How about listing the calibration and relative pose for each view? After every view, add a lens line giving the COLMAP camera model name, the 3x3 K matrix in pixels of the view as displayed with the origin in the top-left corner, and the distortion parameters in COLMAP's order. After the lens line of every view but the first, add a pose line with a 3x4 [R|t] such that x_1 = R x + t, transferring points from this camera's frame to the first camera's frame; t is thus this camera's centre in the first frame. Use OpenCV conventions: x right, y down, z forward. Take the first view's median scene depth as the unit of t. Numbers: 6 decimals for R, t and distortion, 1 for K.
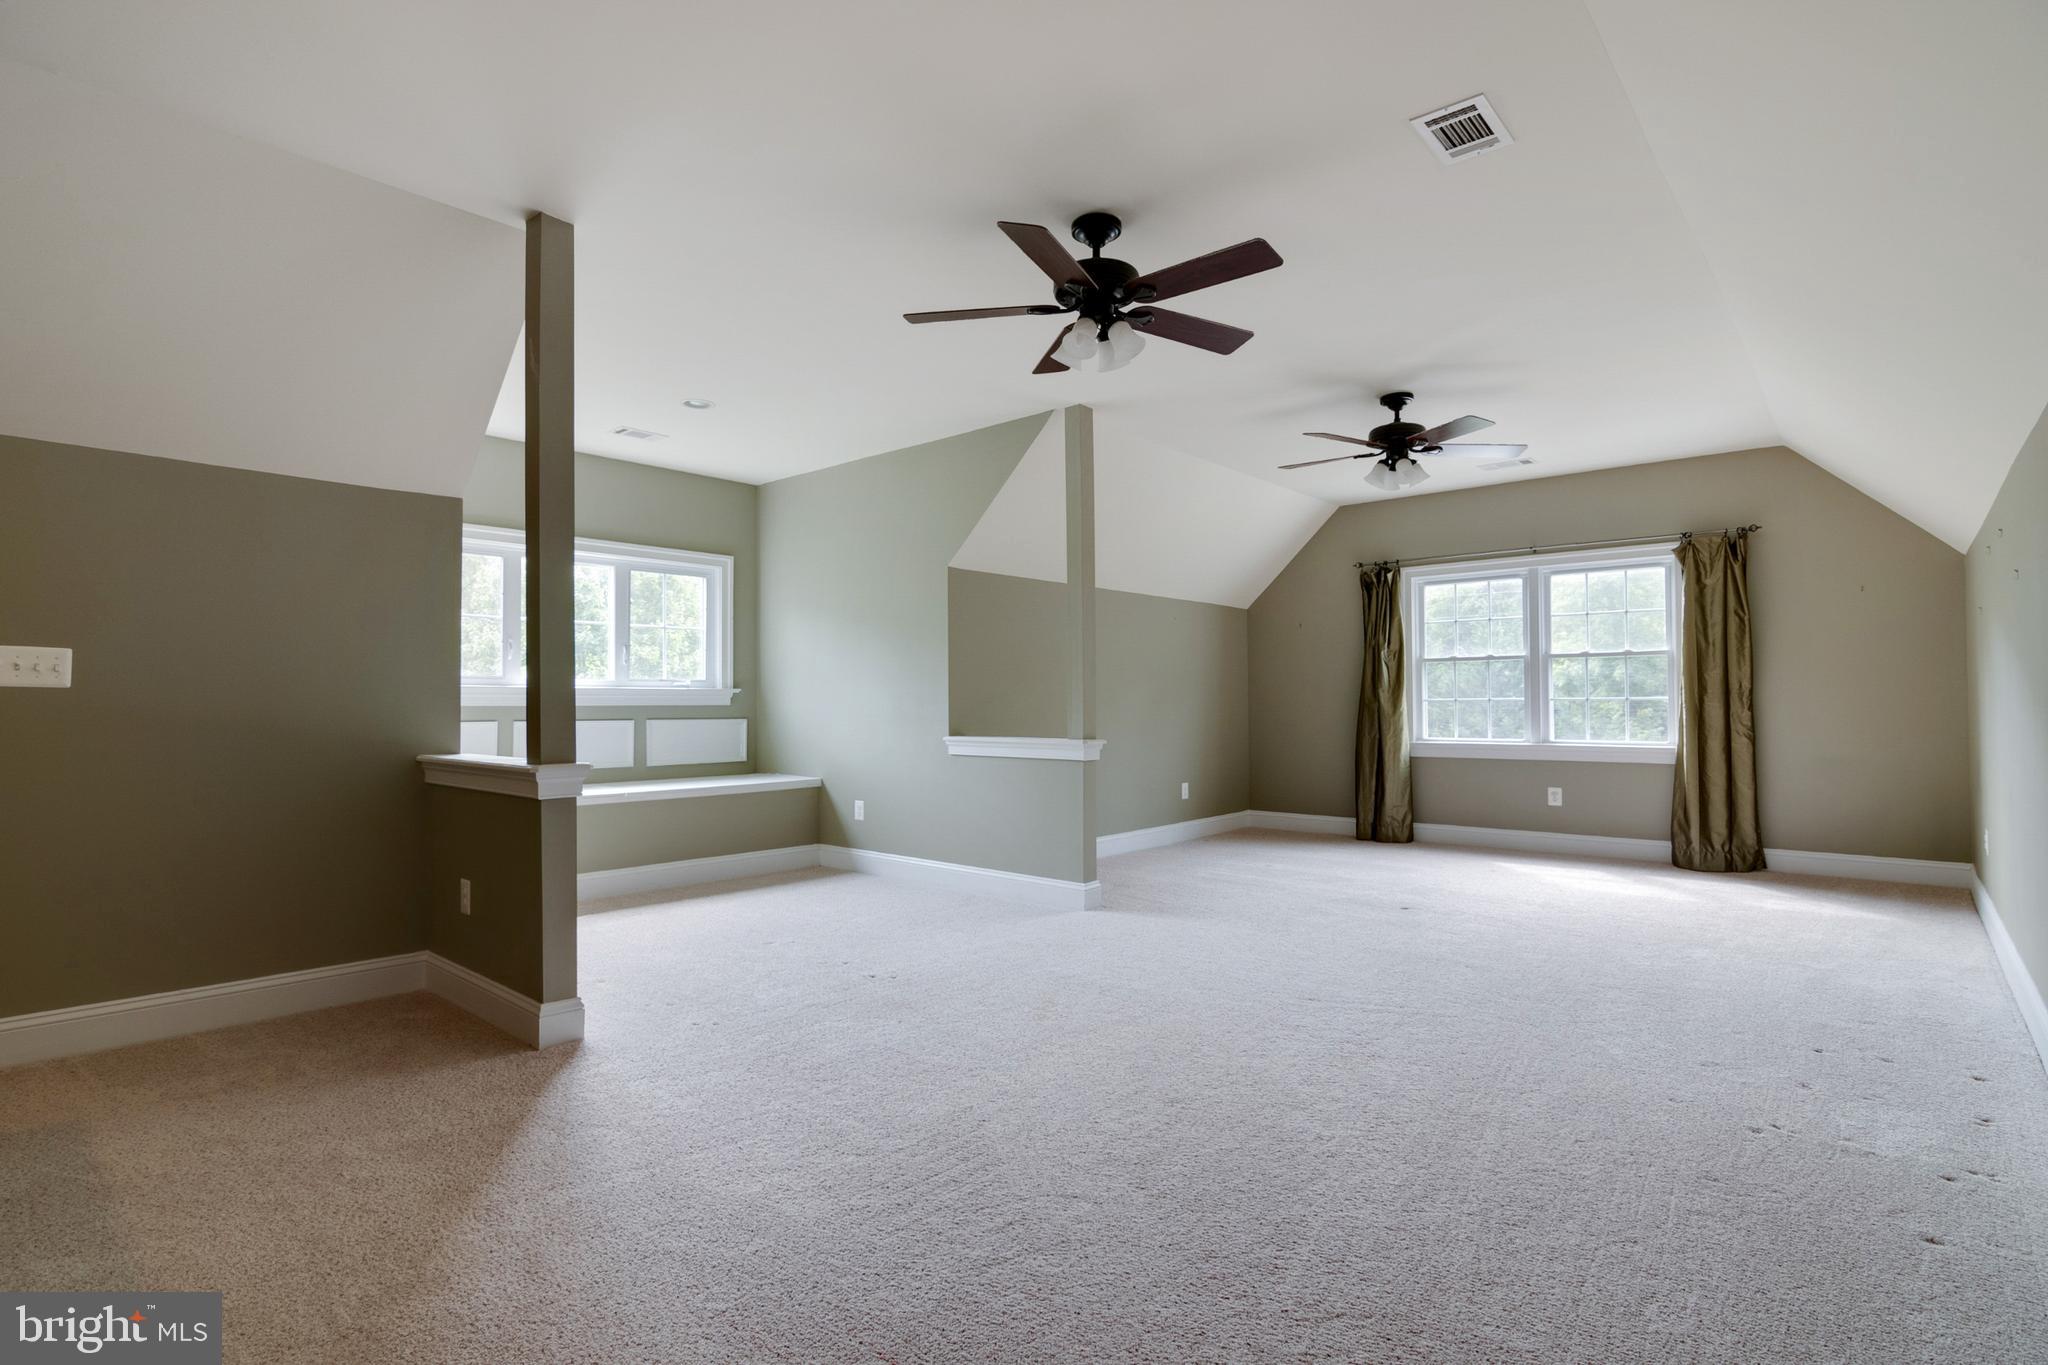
lens RADIAL K [[1001.8, 0, 1012.0], [0, 1001.8, 679.3], [0, 0, 1]] dist [-0.003942, -0.012067]
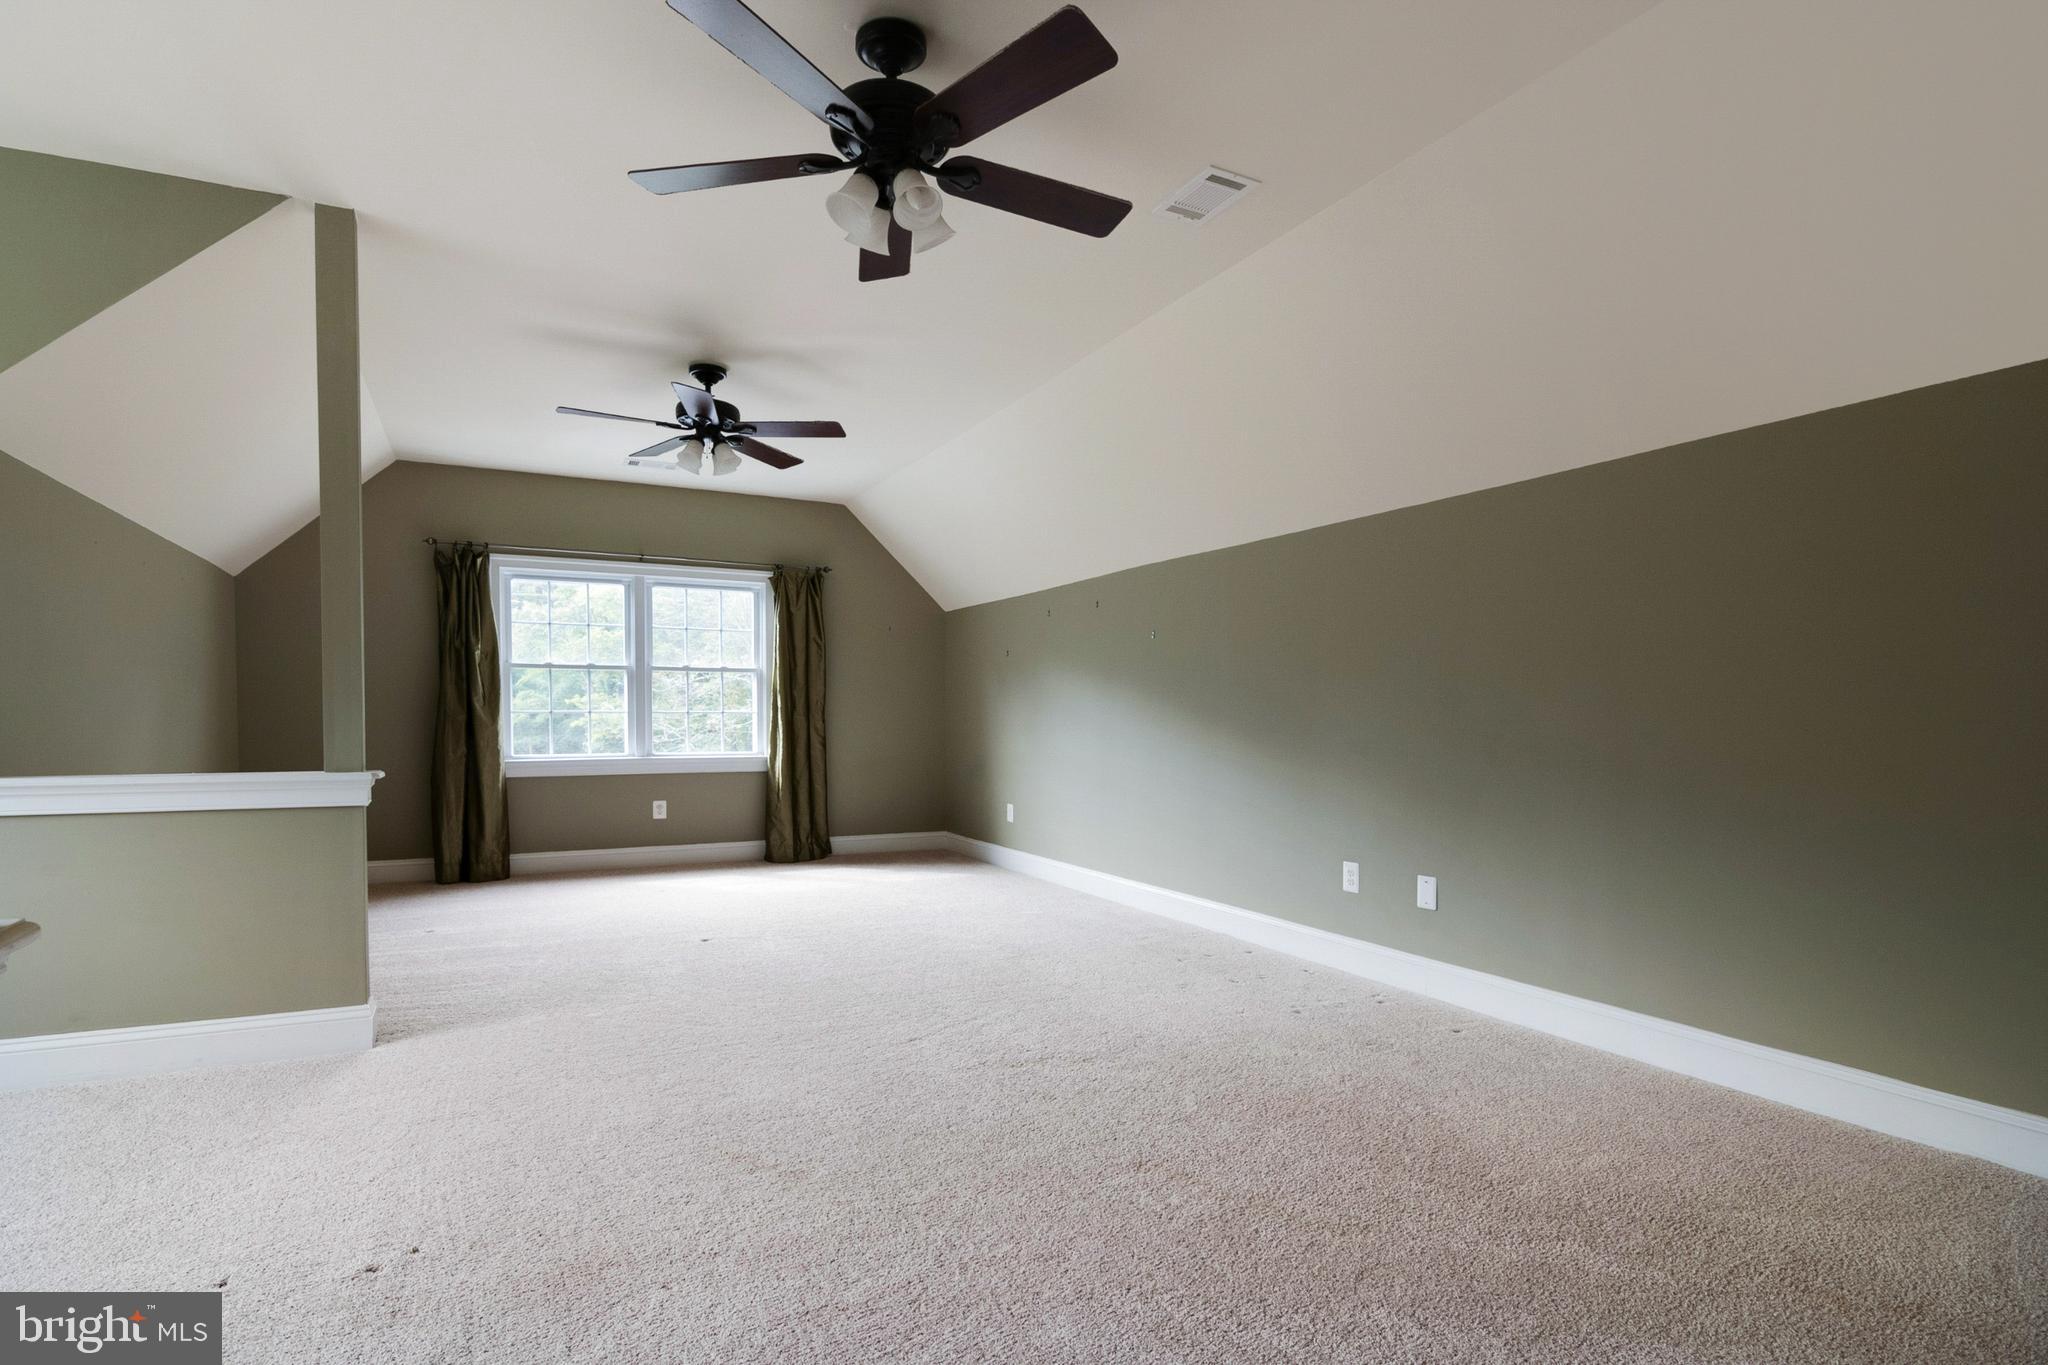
lens RADIAL K [[1001.8, 0, 1047.5], [0, 1001.8, 748.4], [0, 0, 1]] dist [-0.003942, -0.012067]
pose [[0.357172, -0.023992, 0.933730, -0.249951], [-0.027784, 0.998955, 0.036296, 0.009440], [-0.933625, -0.038907, 0.356132, 0.286150]]
